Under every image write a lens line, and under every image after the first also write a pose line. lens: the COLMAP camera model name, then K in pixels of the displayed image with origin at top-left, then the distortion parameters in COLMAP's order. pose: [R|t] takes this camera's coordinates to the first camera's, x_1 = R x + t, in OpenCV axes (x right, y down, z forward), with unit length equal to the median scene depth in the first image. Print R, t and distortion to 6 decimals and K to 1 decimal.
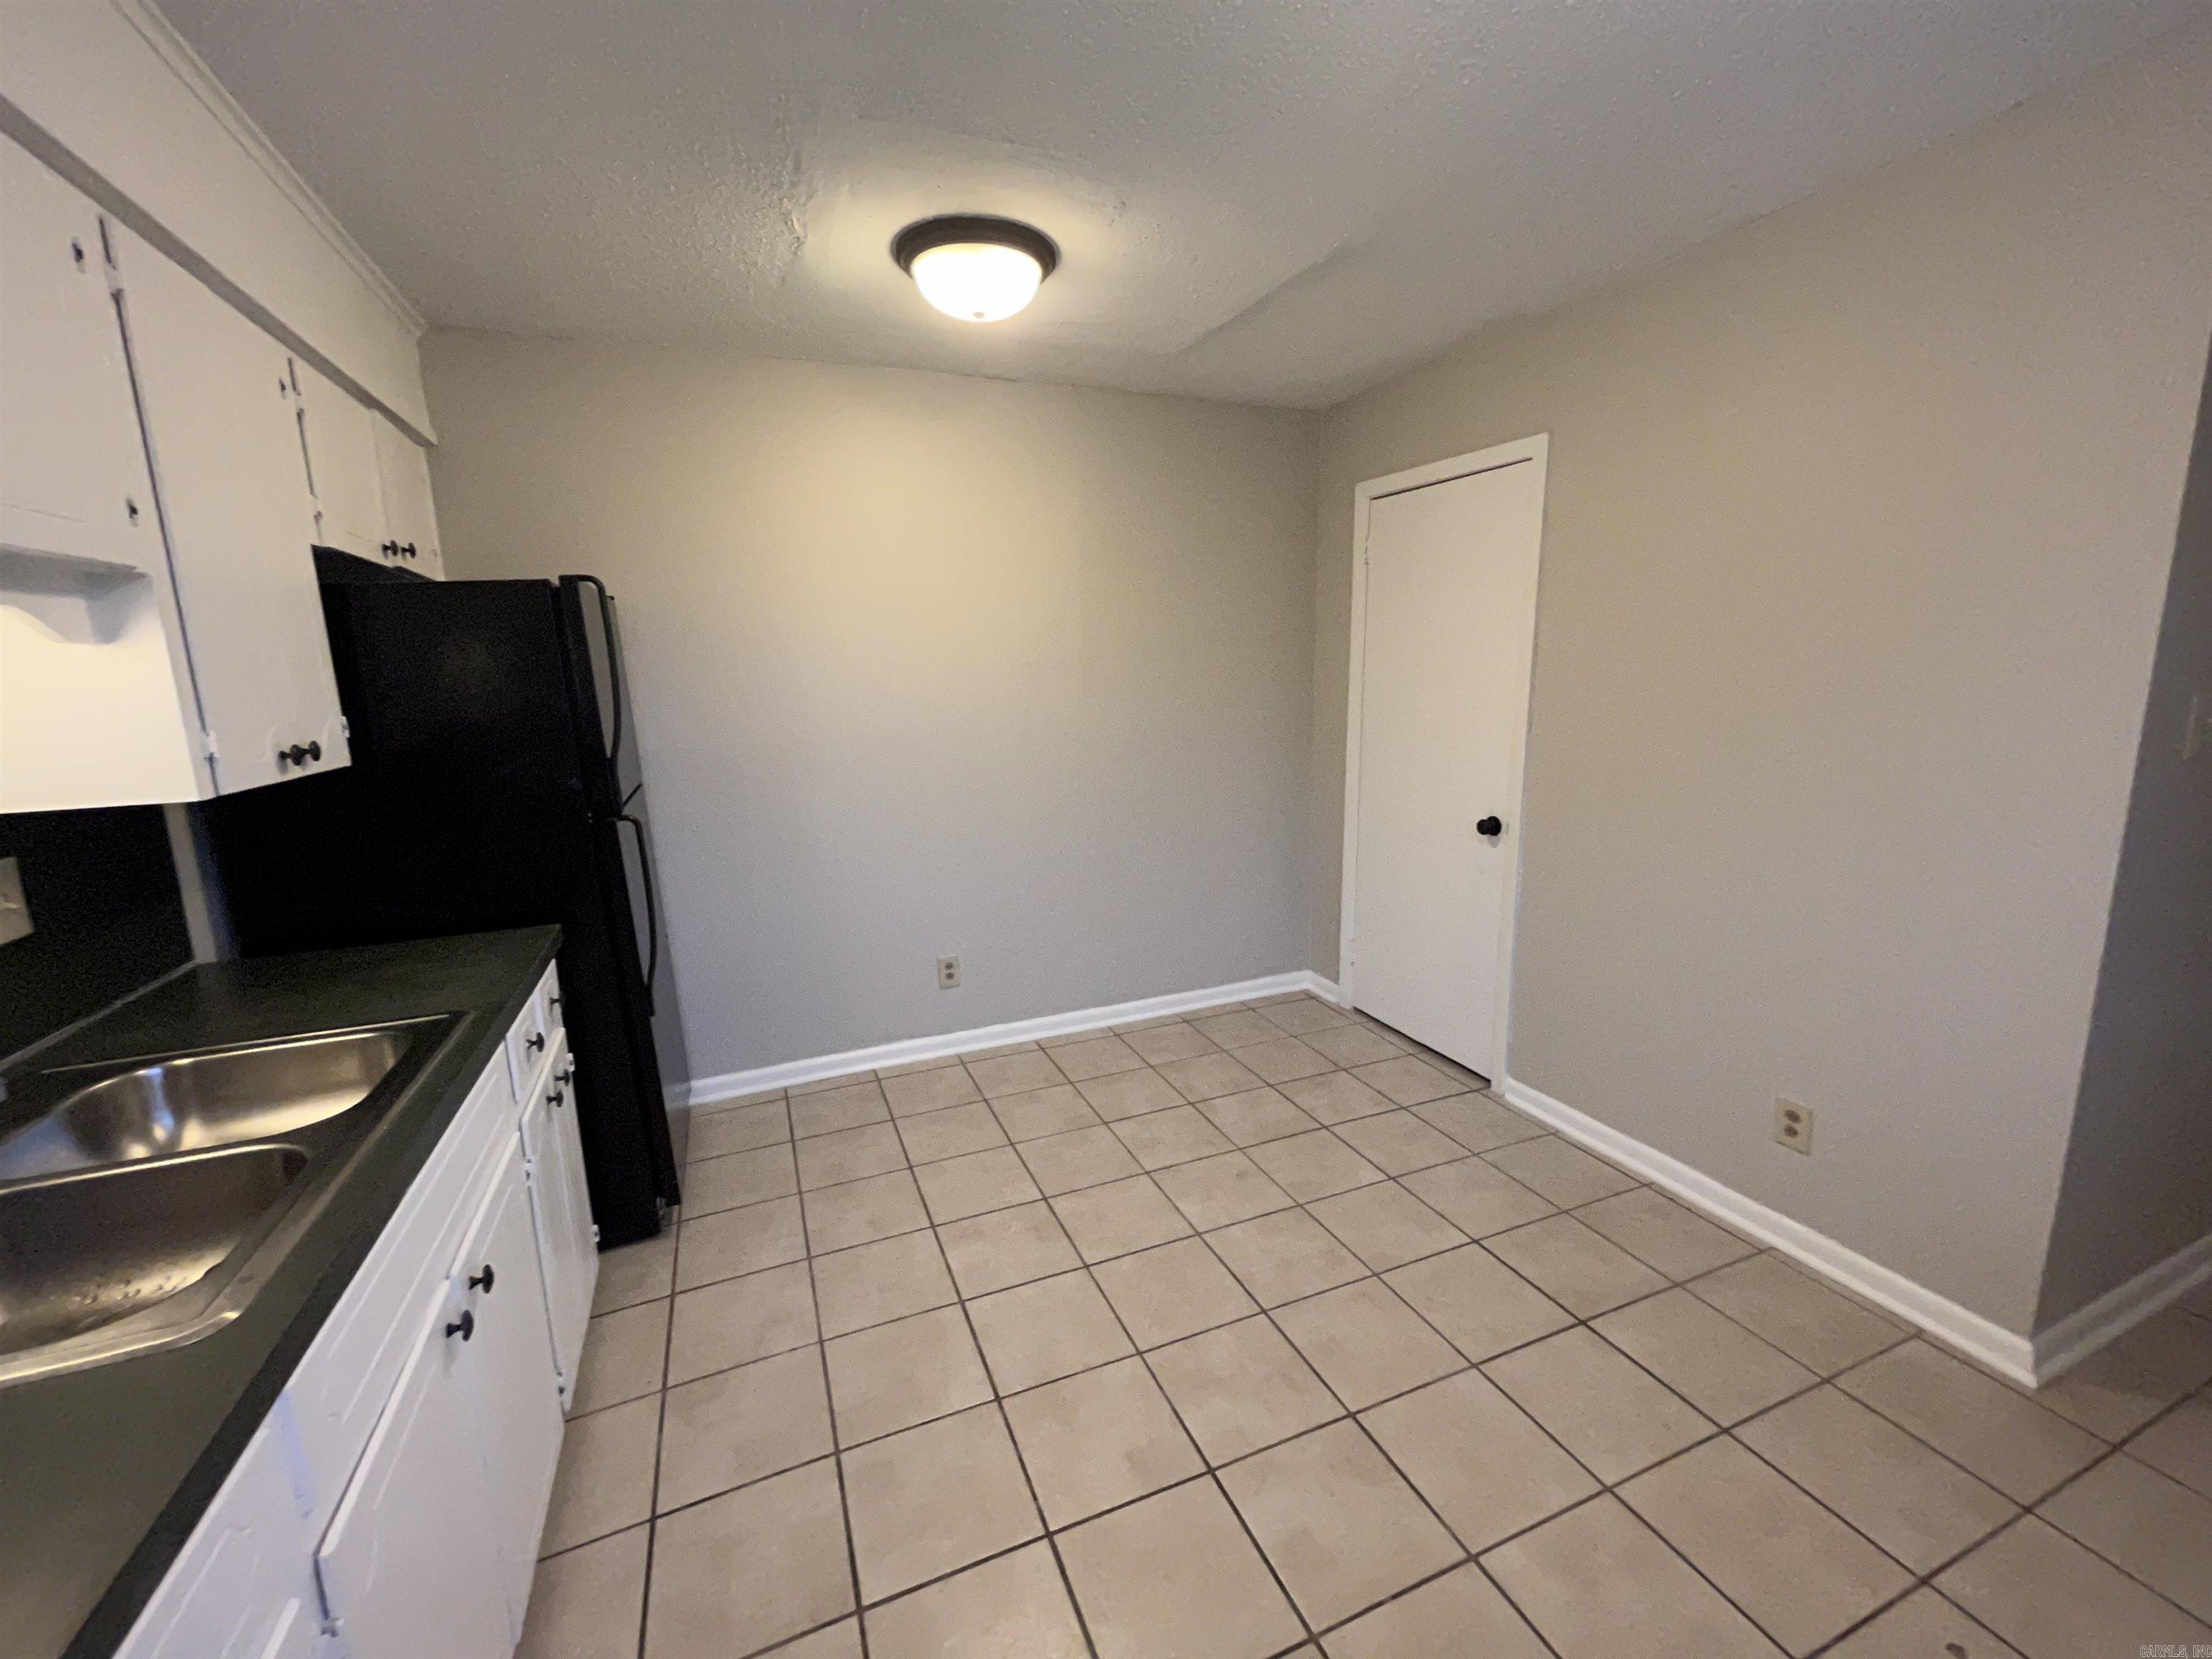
lens RADIAL K [[895.5, 0, 1104.3], [0, 895.5, 835.7], [0, 0, 1]] dist [-0.001950, 0.000089]
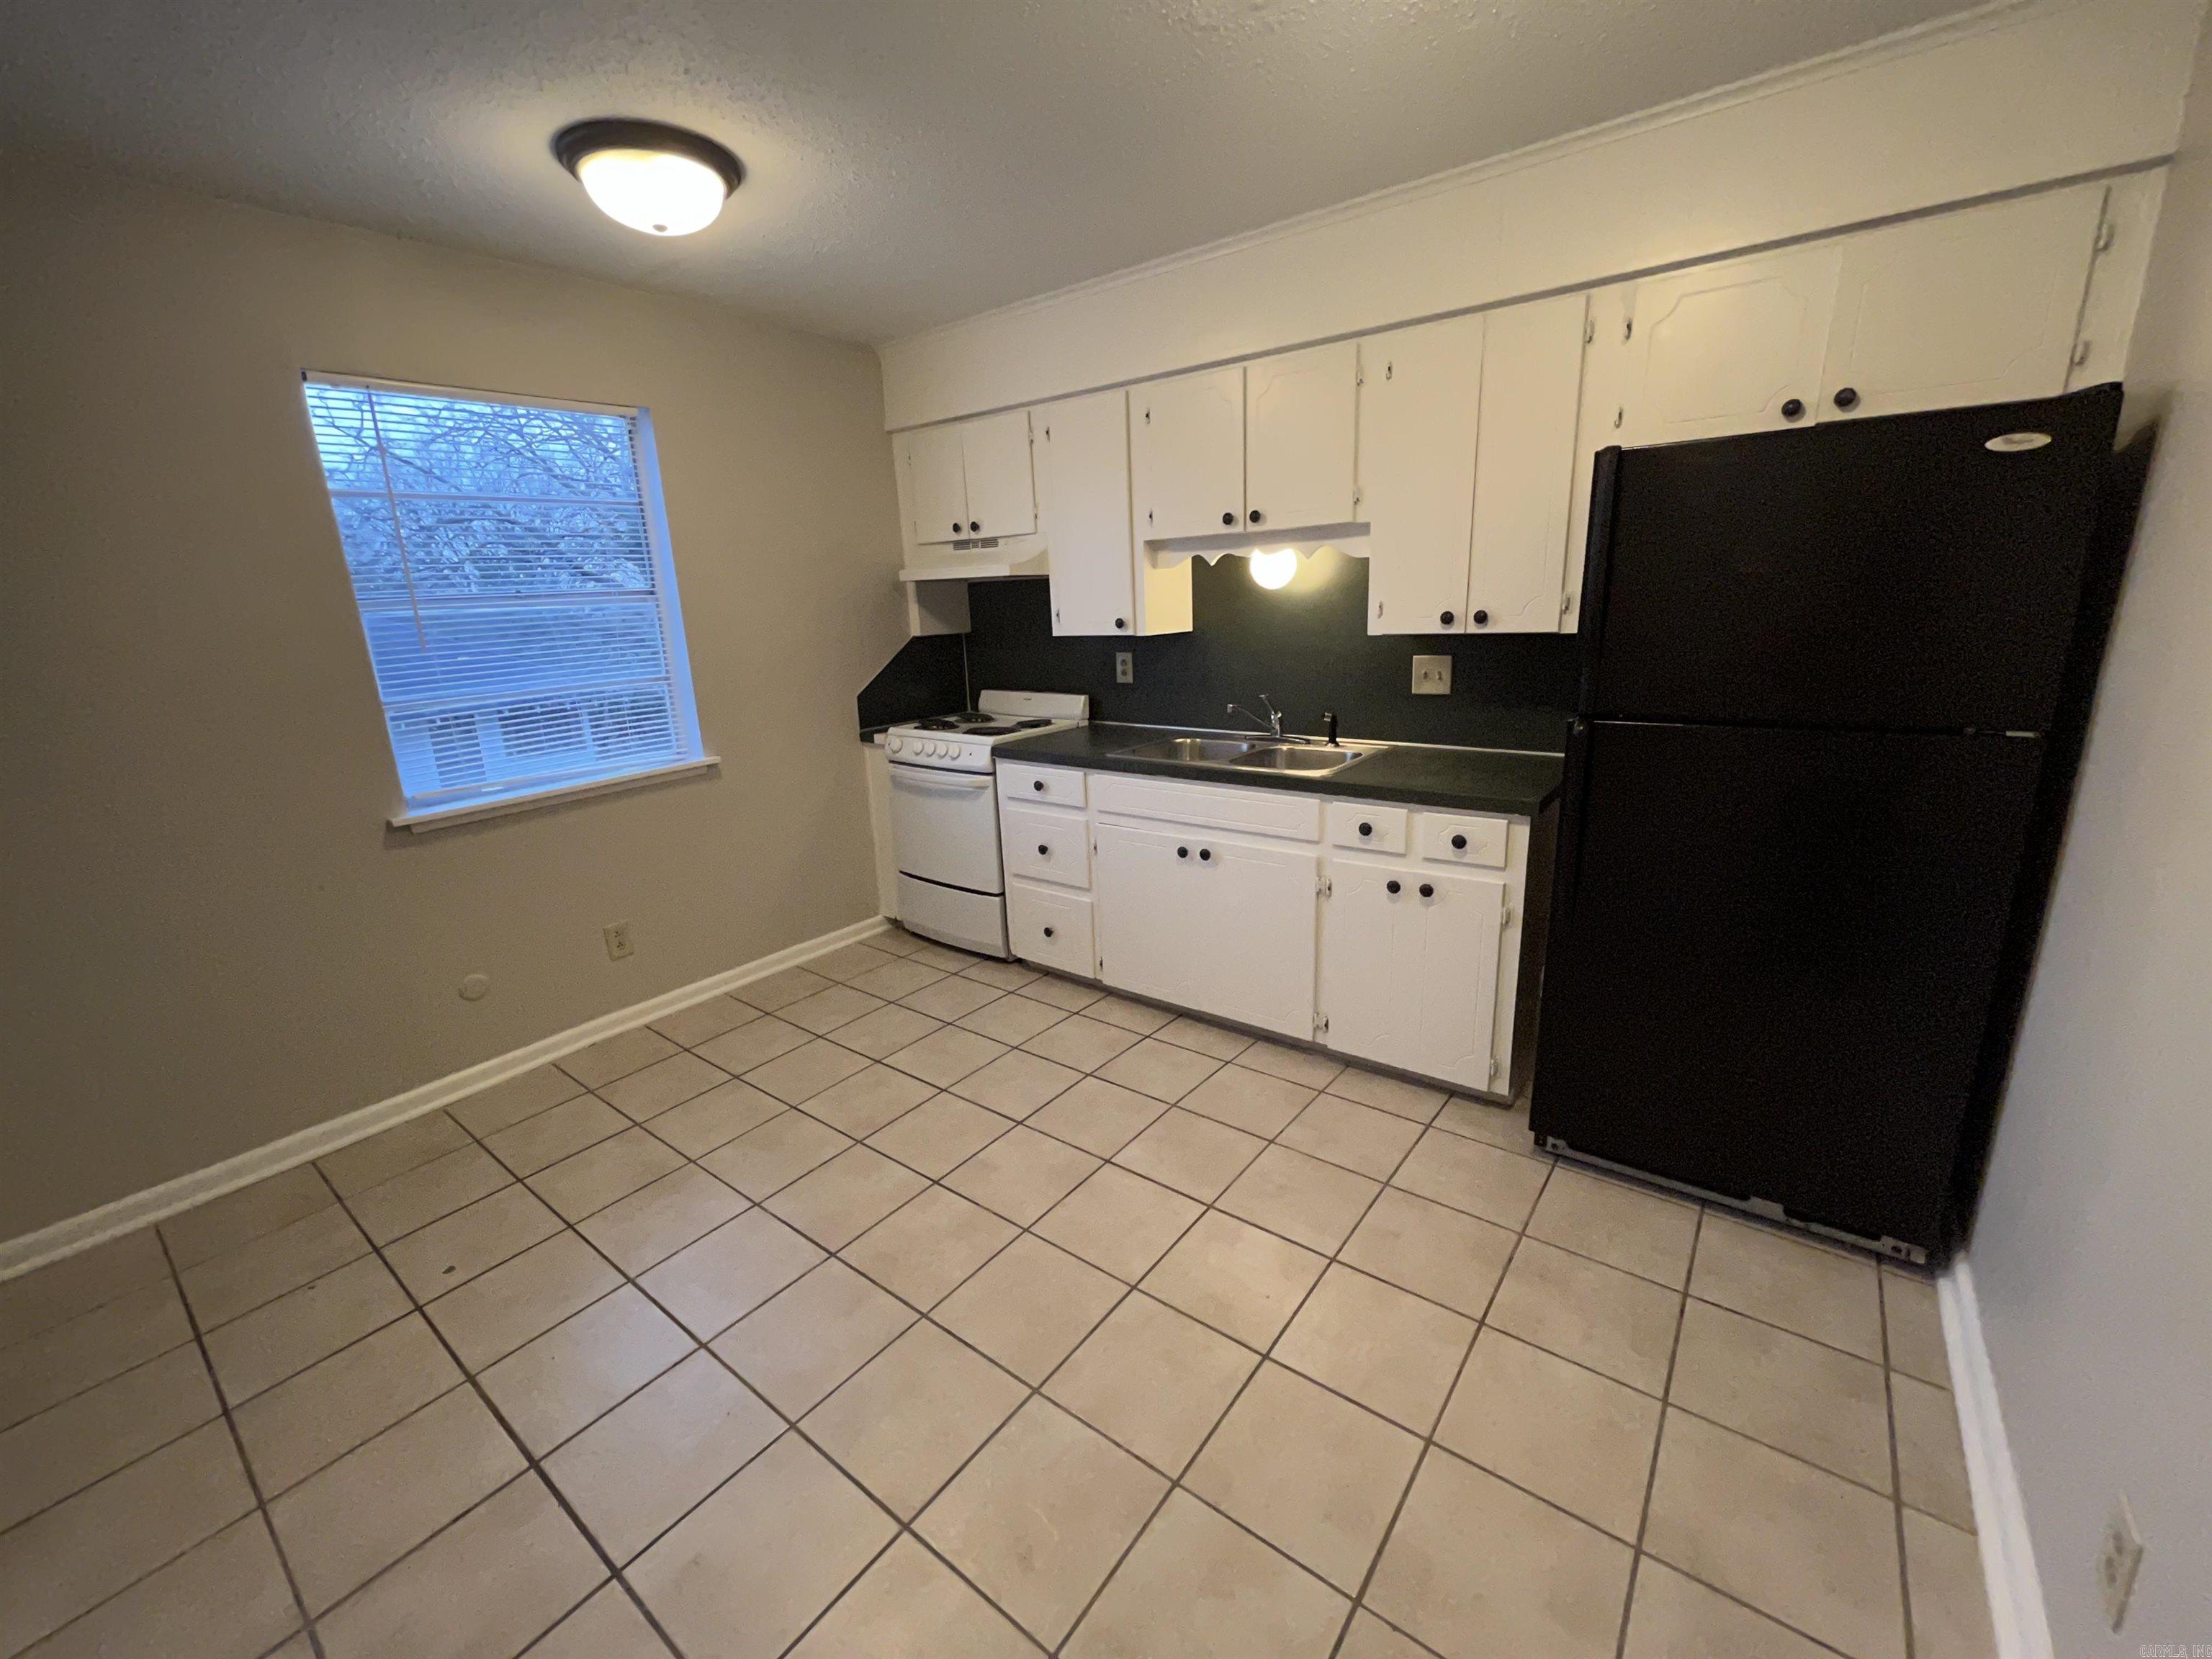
lens RADIAL K [[895.5, 0, 1104.3], [0, 895.5, 835.7], [0, 0, 1]] dist [-0.001950, 0.000089]
pose [[-0.871369, 0.179967, -0.456430, 0.252503], [-0.031342, 0.907978, 0.417843, -0.216430], [0.489627, 0.378401, -0.785543, 1.179201]]
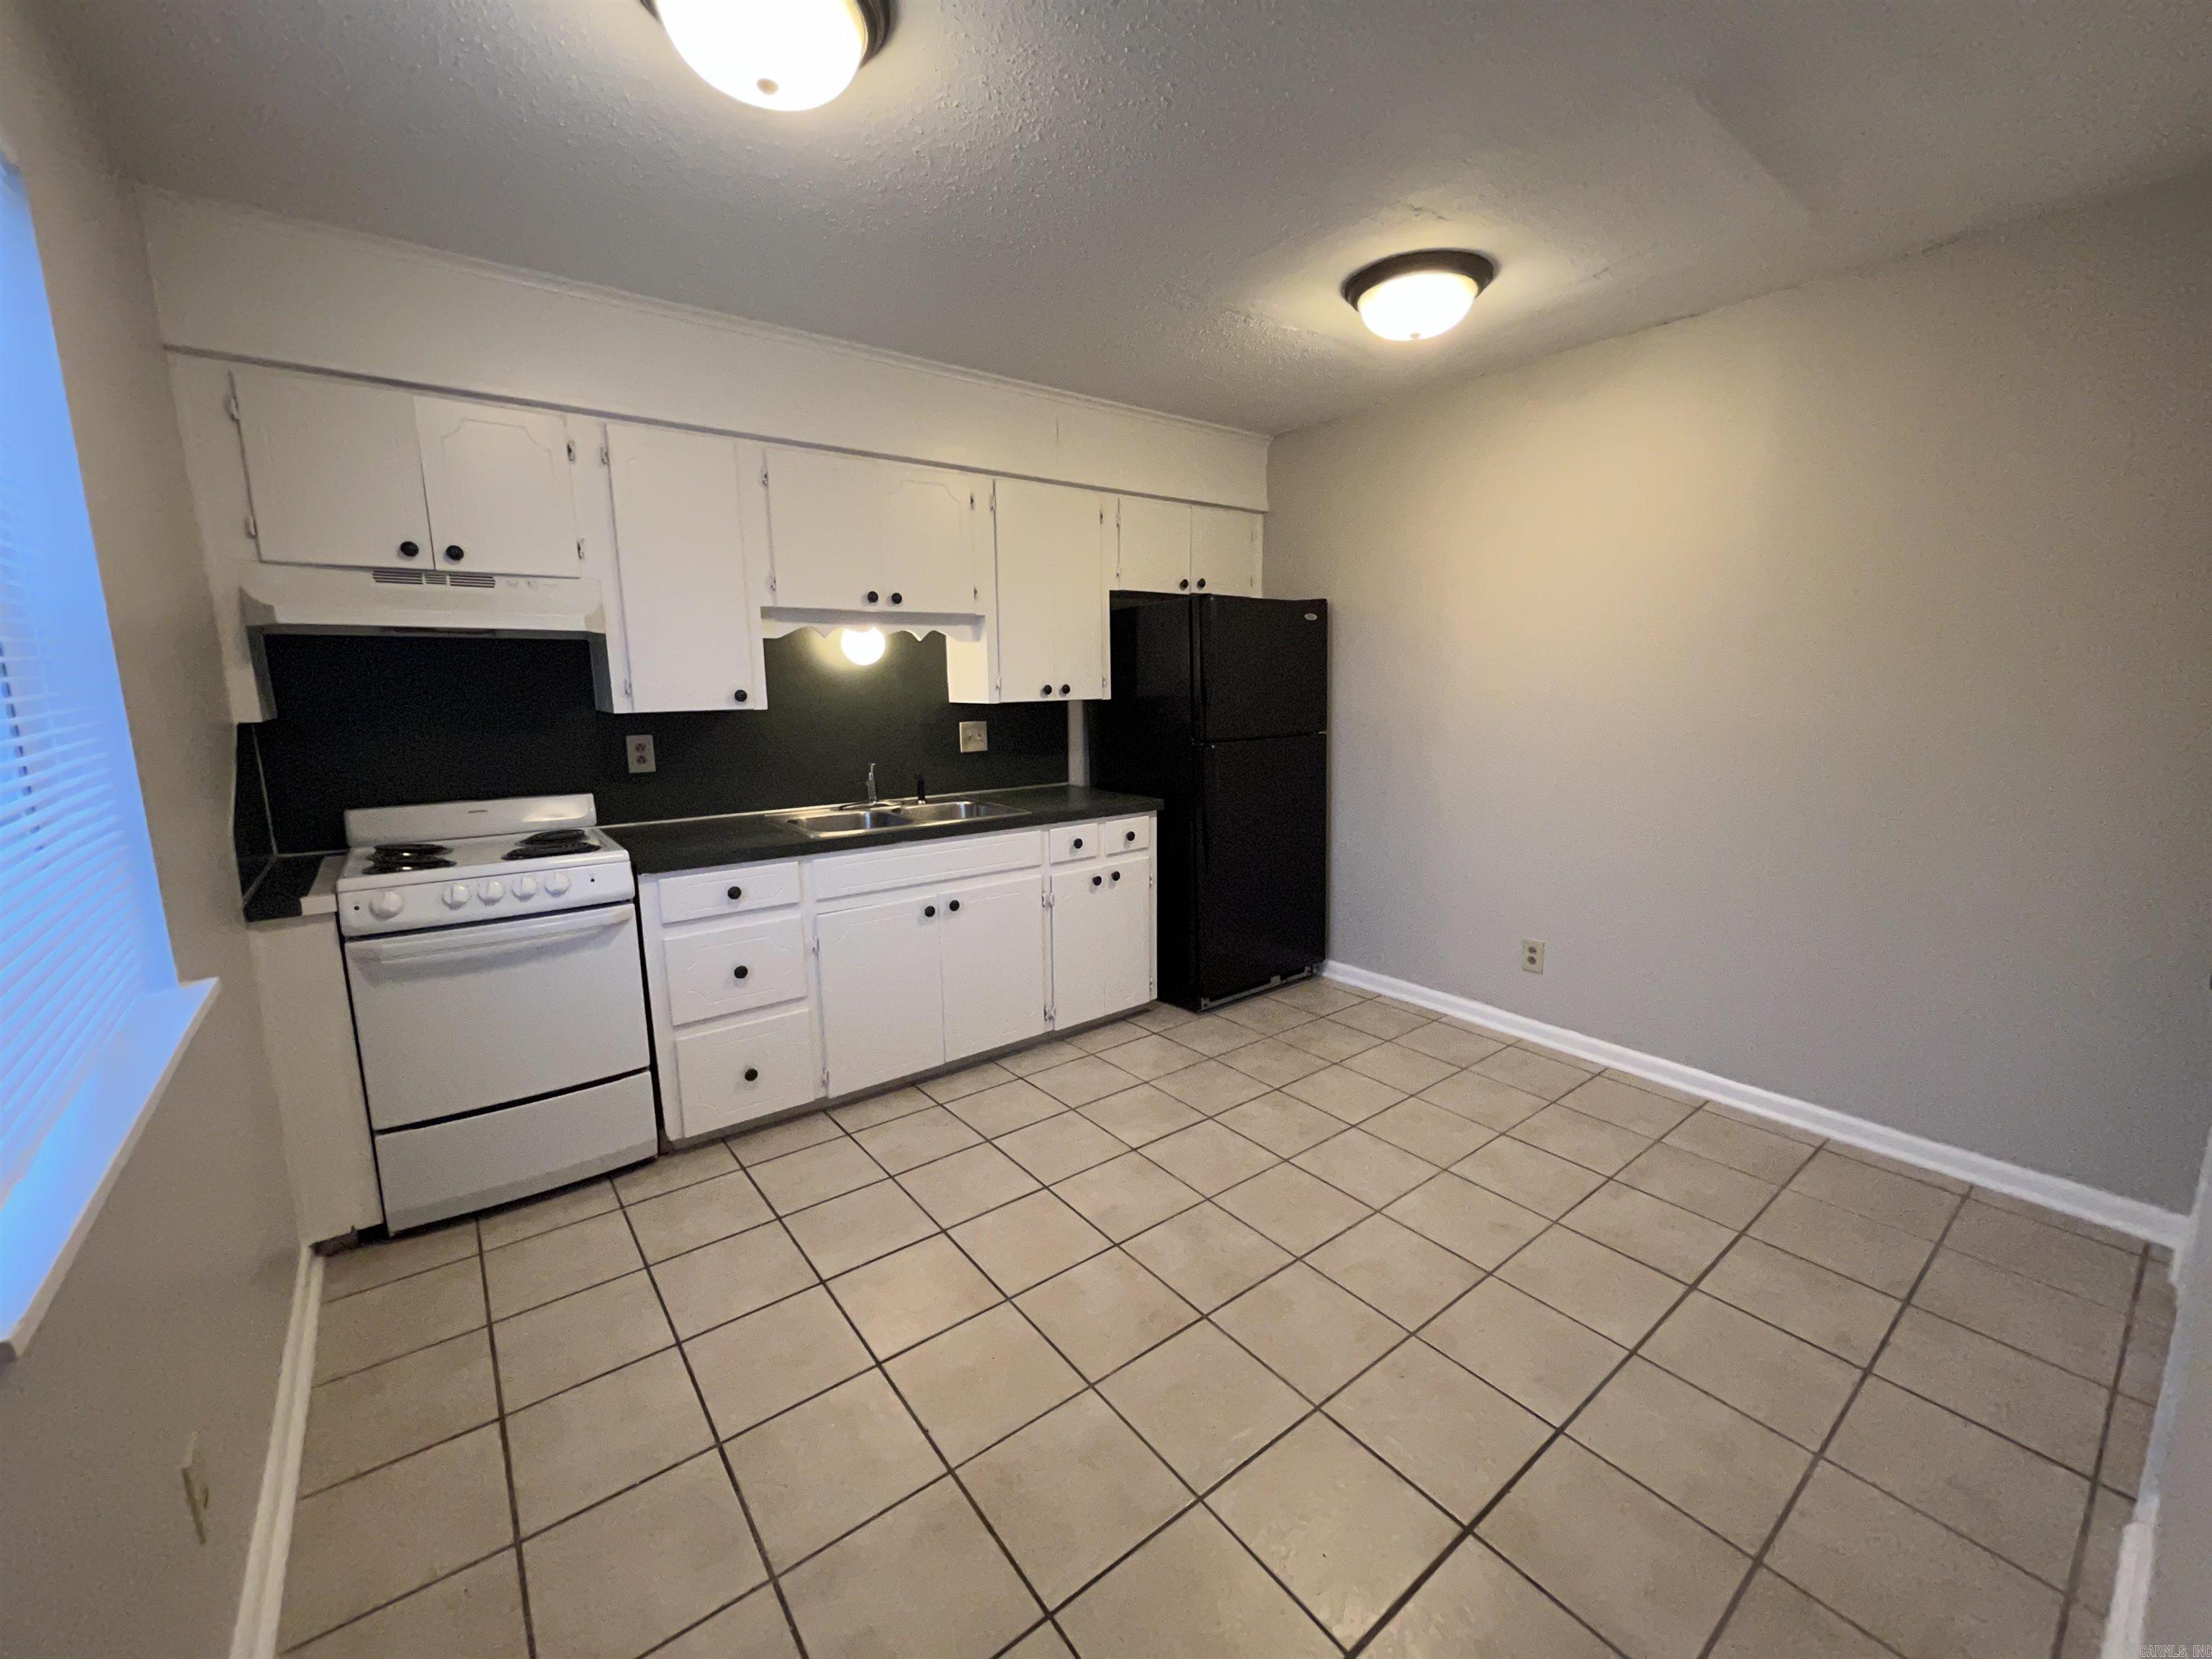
lens RADIAL K [[895.5, 0, 1104.3], [0, 895.5, 835.7], [0, 0, 1]] dist [-0.001950, 0.000089]
pose [[0.253002, 0.192774, -0.948066, 0.747174], [-0.174218, 0.973006, 0.151353, -0.054150], [0.951650, 0.126878, 0.279757, 0.306693]]
